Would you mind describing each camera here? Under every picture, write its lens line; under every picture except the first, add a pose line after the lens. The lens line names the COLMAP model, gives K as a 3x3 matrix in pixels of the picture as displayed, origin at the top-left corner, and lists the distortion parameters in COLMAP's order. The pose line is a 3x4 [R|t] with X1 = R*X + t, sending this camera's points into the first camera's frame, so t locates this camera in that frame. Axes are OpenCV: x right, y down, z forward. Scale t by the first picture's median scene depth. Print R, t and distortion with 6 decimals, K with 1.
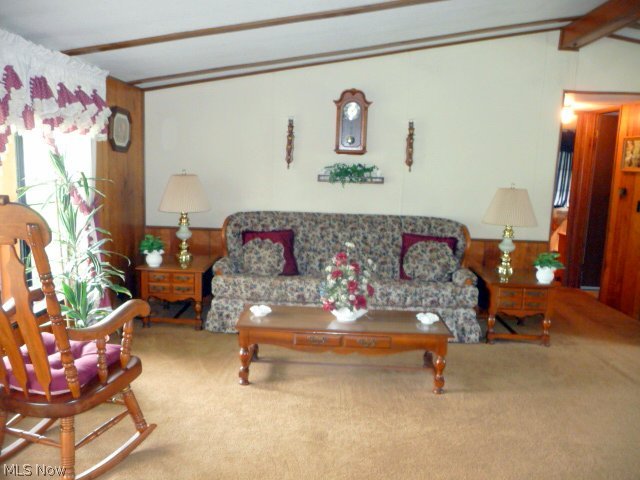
lens RADIAL K [[542.6, 0, 320.0], [0, 542.6, 240.0], [0, 0, 1]] dist [0.005241, 0.004862]
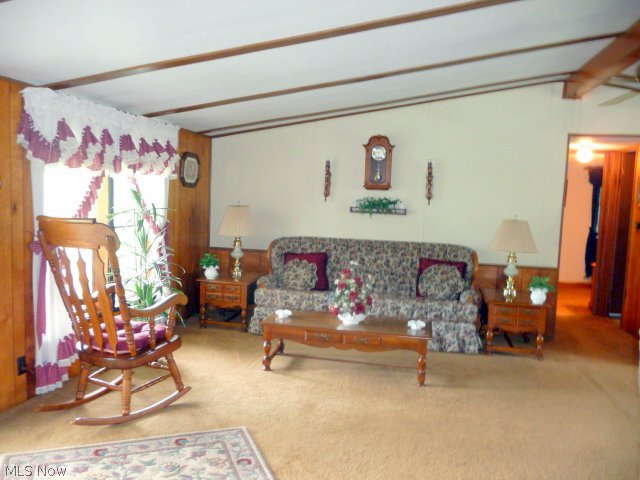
lens RADIAL K [[542.6, 0, 320.0], [0, 542.6, 240.0], [0, 0, 1]] dist [0.005241, 0.004862]
pose [[0.987121, 0.018077, -0.158952, 0.139603], [-0.027227, 0.998083, -0.055575, 0.022167], [0.157643, 0.059187, 0.985721, -0.193715]]
